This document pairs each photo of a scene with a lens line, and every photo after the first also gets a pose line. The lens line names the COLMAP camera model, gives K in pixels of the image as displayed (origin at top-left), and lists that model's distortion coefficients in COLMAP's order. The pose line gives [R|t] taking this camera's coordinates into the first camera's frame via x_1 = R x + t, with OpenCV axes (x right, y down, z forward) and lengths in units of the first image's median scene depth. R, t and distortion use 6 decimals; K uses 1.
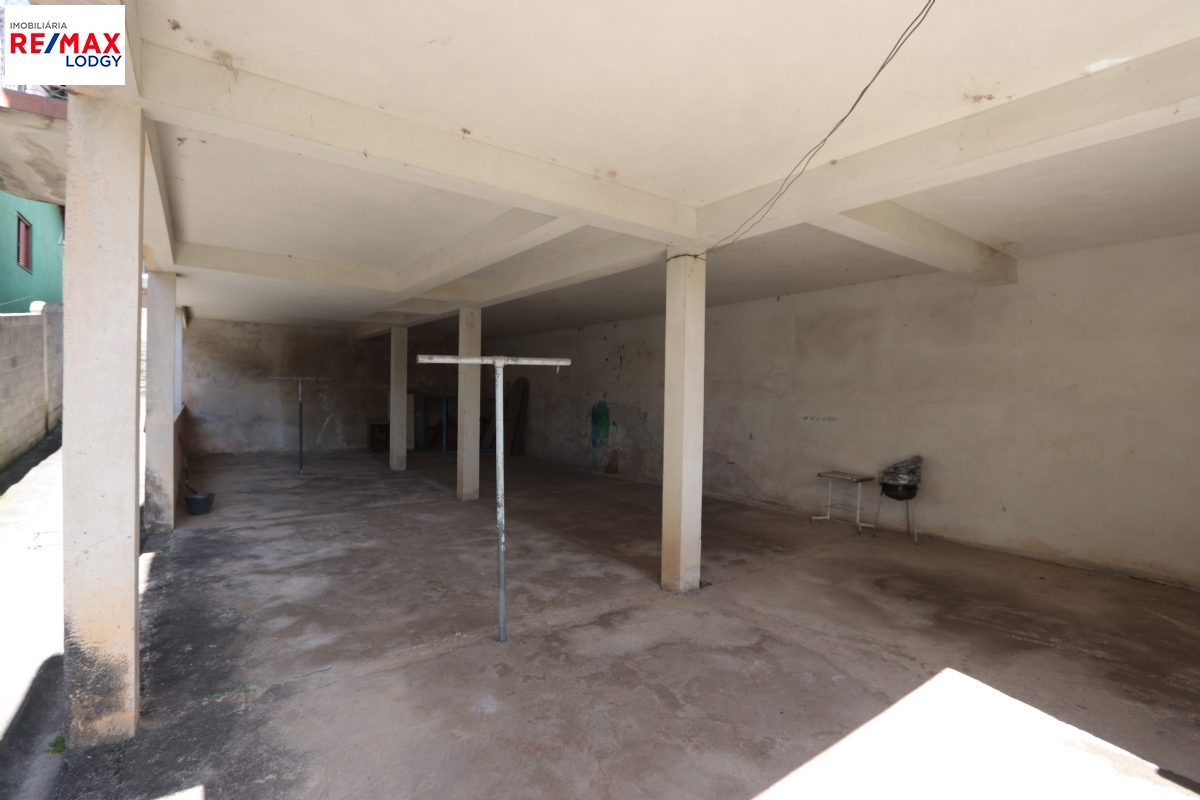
lens RADIAL K [[550.5, 0, 594.2], [0, 550.5, 398.1], [0, 0, 1]] dist [-0.018540, 0.003282]
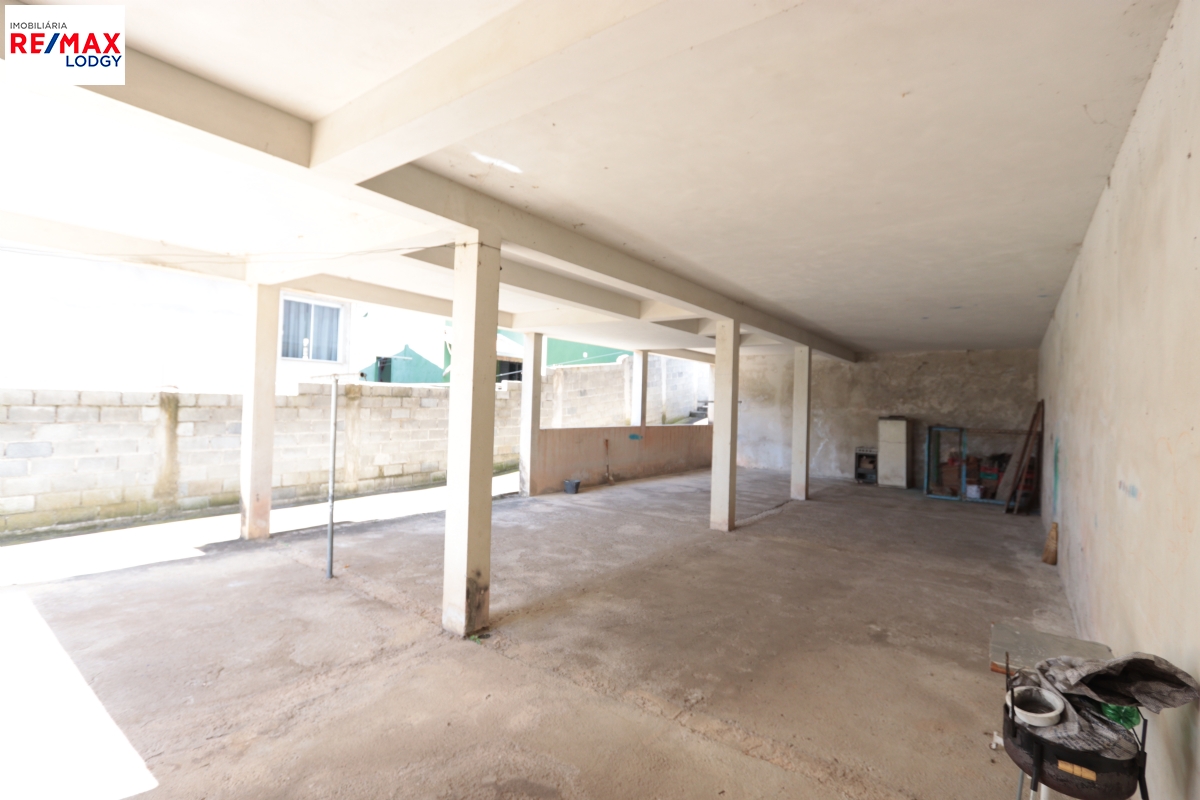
lens RADIAL K [[550.5, 0, 597.7], [0, 550.5, 395.3], [0, 0, 1]] dist [-0.018540, 0.003282]
pose [[0.293289, -0.024536, -0.955709, 0.503363], [-0.036936, 0.998633, -0.036973, 0.002258], [0.955310, 0.046144, 0.291982, 0.447727]]
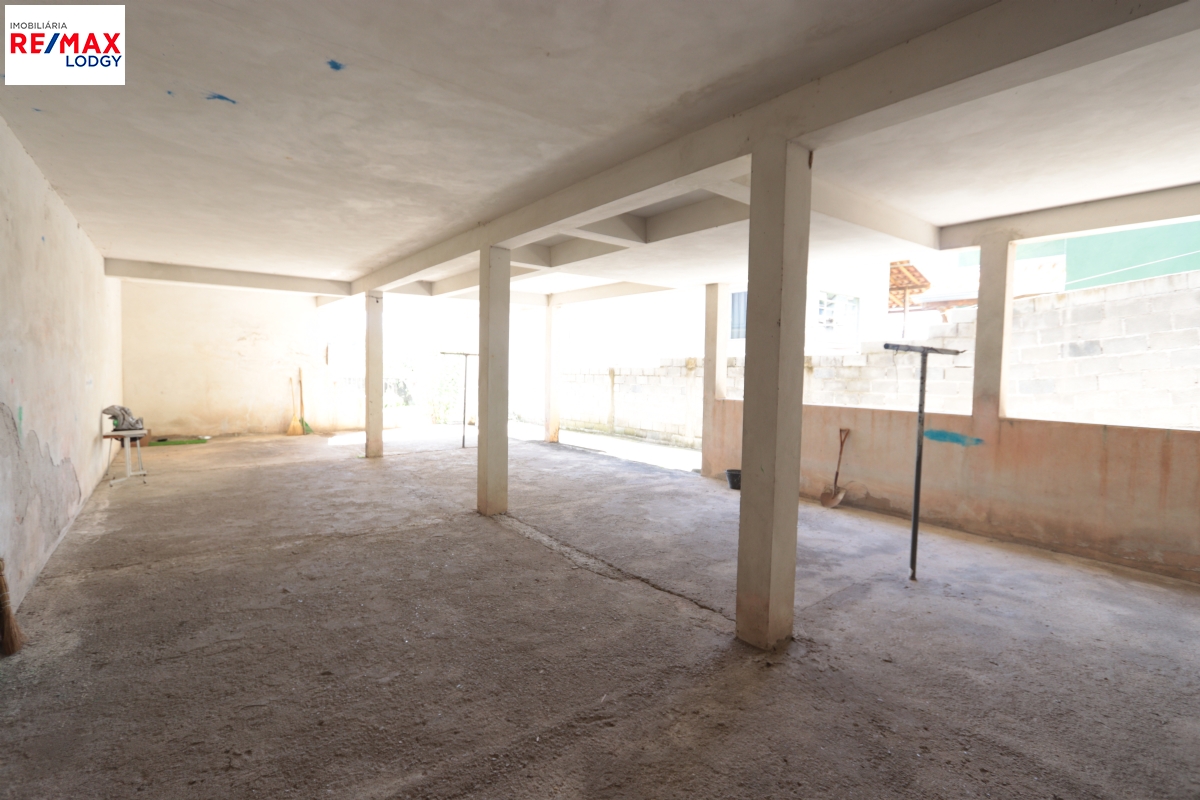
lens RADIAL K [[550.5, 0, 602.7], [0, 550.5, 399.7], [0, 0, 1]] dist [-0.018540, 0.003282]
pose [[-0.998268, -0.032489, -0.049037, -0.282282], [-0.035750, 0.997102, 0.067151, -0.018185], [0.046714, 0.068788, -0.996537, 1.463787]]
